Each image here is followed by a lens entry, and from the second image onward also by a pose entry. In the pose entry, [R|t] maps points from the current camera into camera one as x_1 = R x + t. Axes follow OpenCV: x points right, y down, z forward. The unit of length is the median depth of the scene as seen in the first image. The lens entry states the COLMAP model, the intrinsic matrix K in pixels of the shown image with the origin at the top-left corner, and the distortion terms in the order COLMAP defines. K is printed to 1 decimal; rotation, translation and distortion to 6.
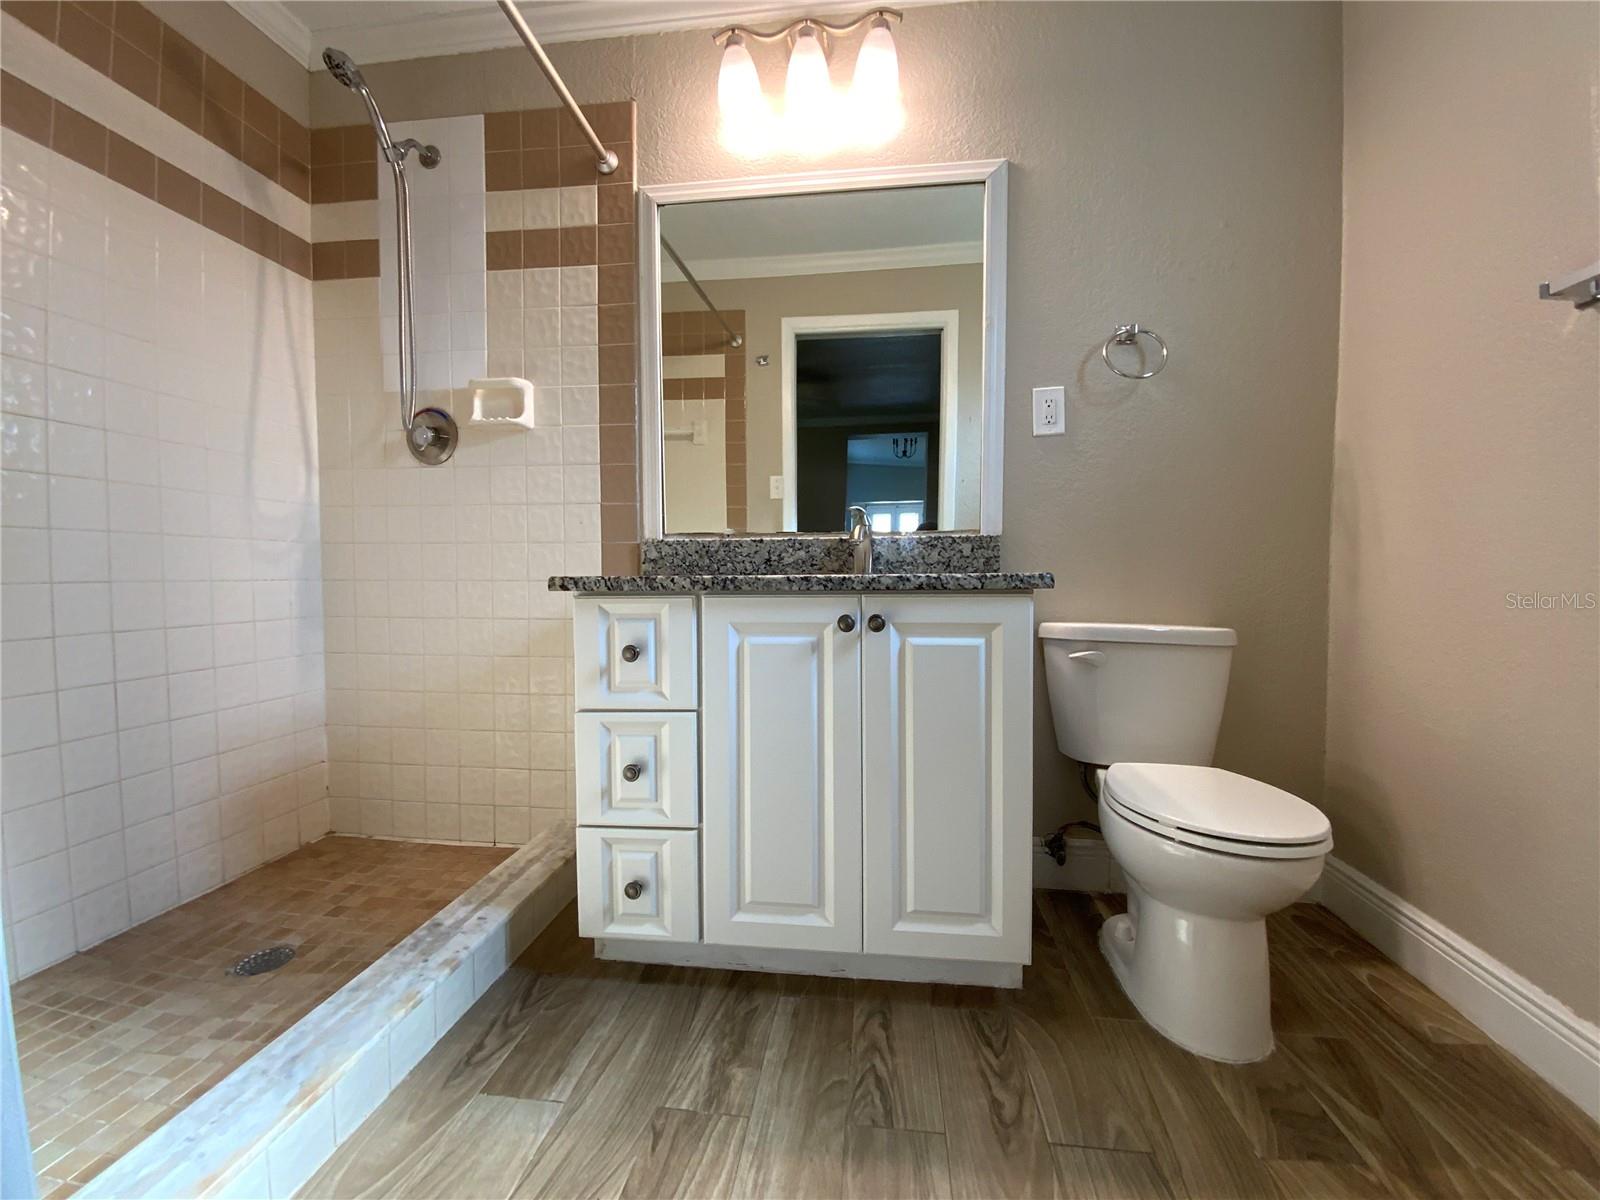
lens RADIAL K [[651.2, 0, 809.3], [0, 651.2, 597.5], [0, 0, 1]] dist [0.006827, -0.002067]
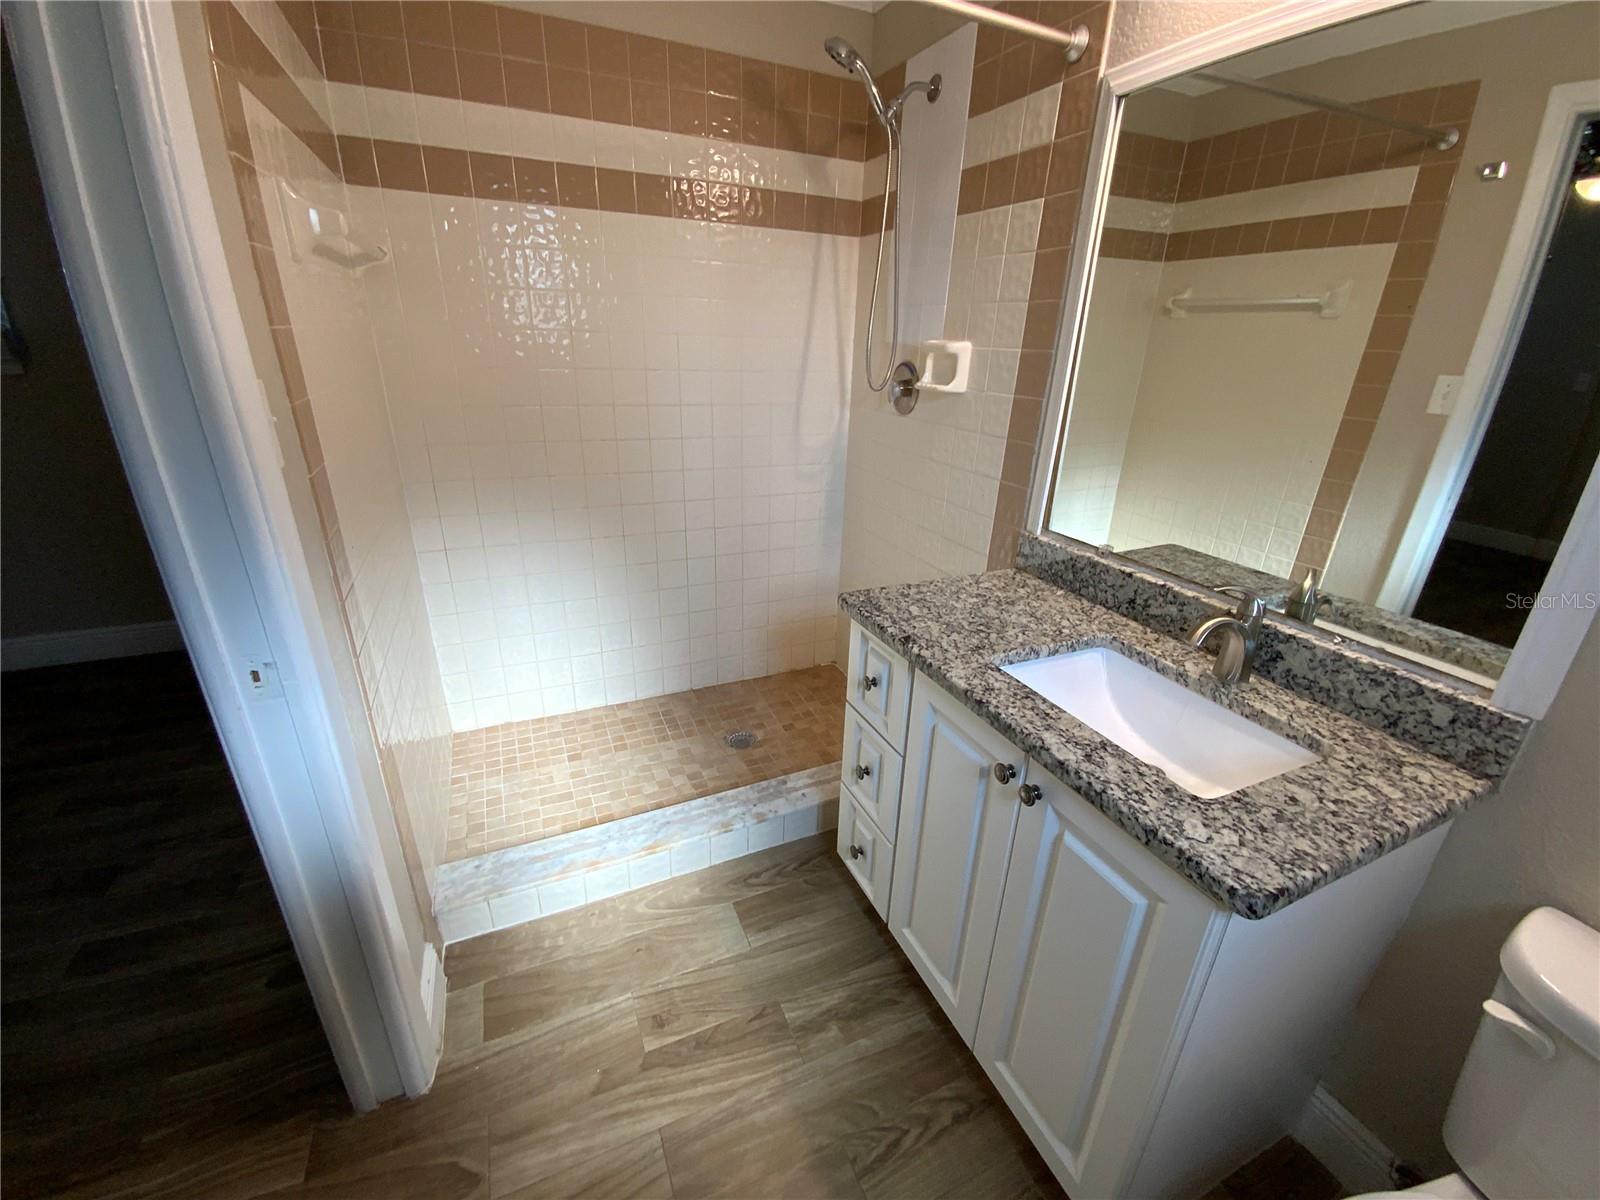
lens RADIAL K [[651.2, 0, 799.1], [0, 651.2, 601.2], [0, 0, 1]] dist [0.006827, -0.002067]
pose [[0.514955, 0.344618, -0.784895, 0.354032], [-0.070415, 0.929542, 0.361930, -0.318719], [0.854320, -0.131109, 0.502939, 0.253892]]
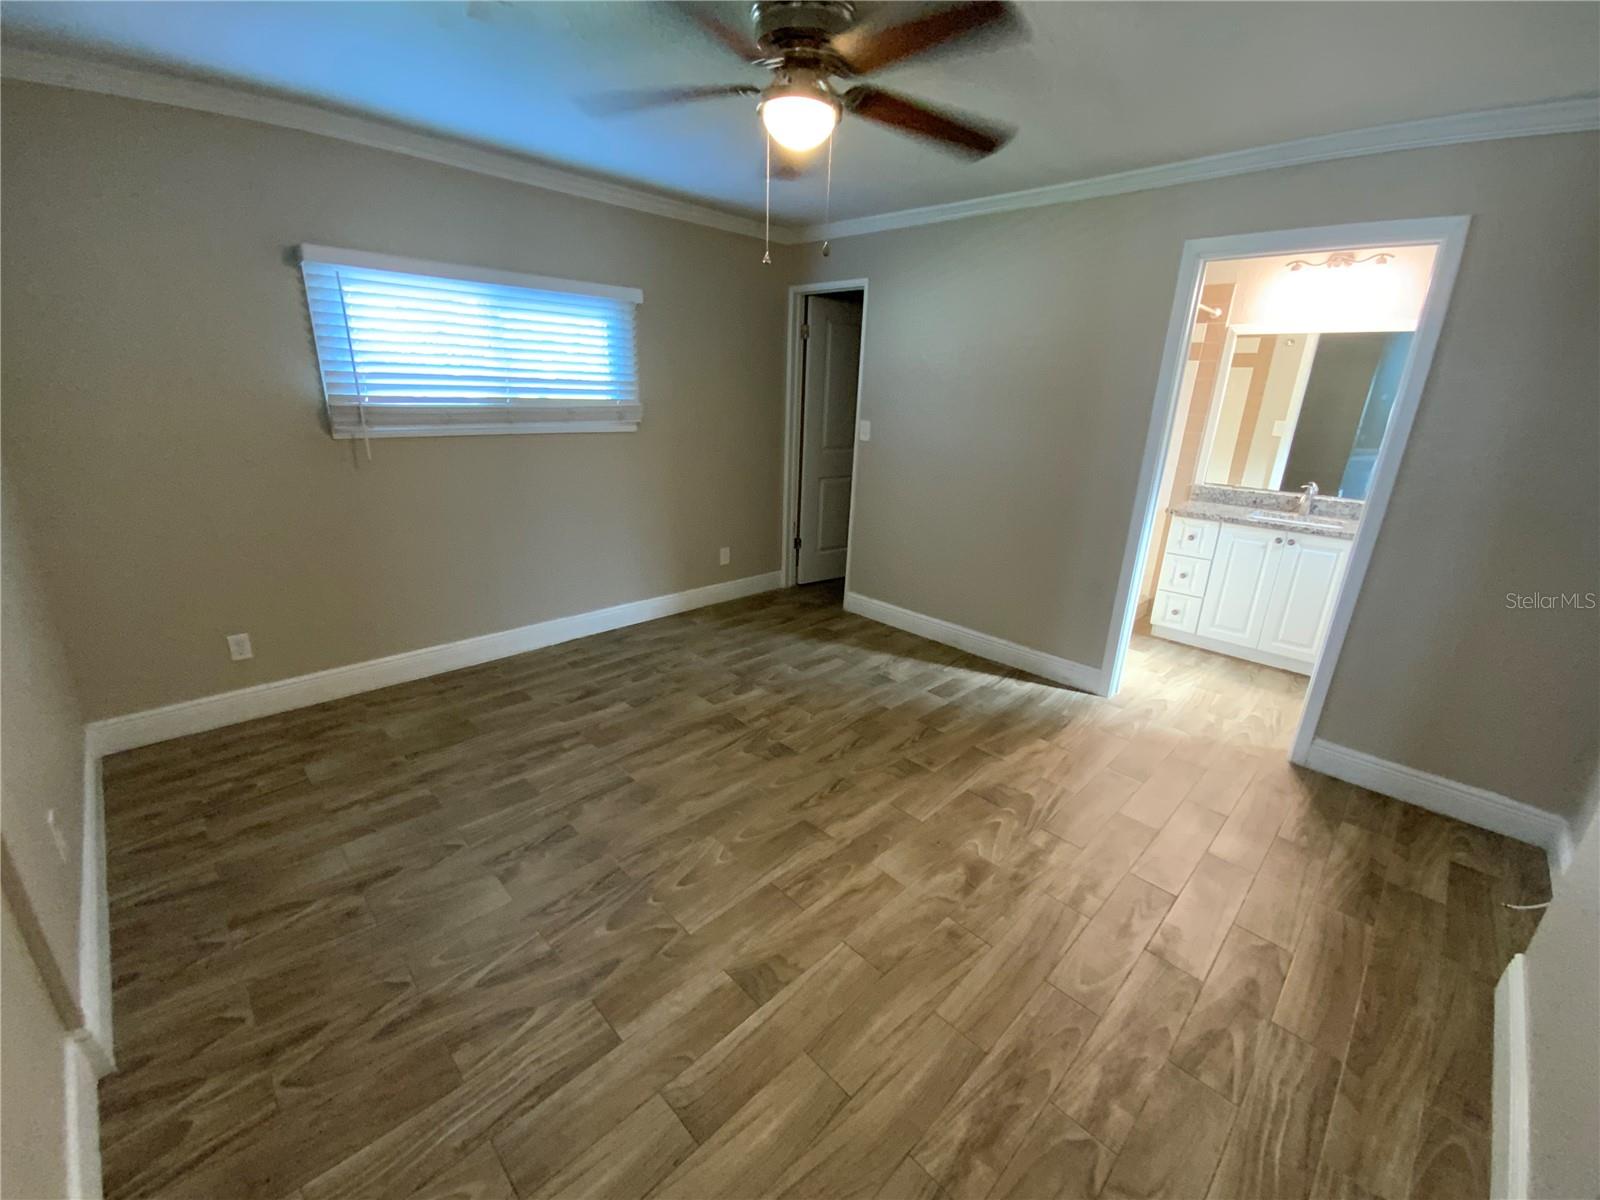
lens RADIAL K [[651.2, 0, 803.2], [0, 651.2, 600.8], [0, 0, 1]] dist [0.006827, -0.002067]
pose [[0.783588, 0.220432, -0.580861, 0.101098], [-0.061027, 0.957729, 0.281124, -0.272858], [0.618277, -0.184837, 0.763917, -1.801508]]
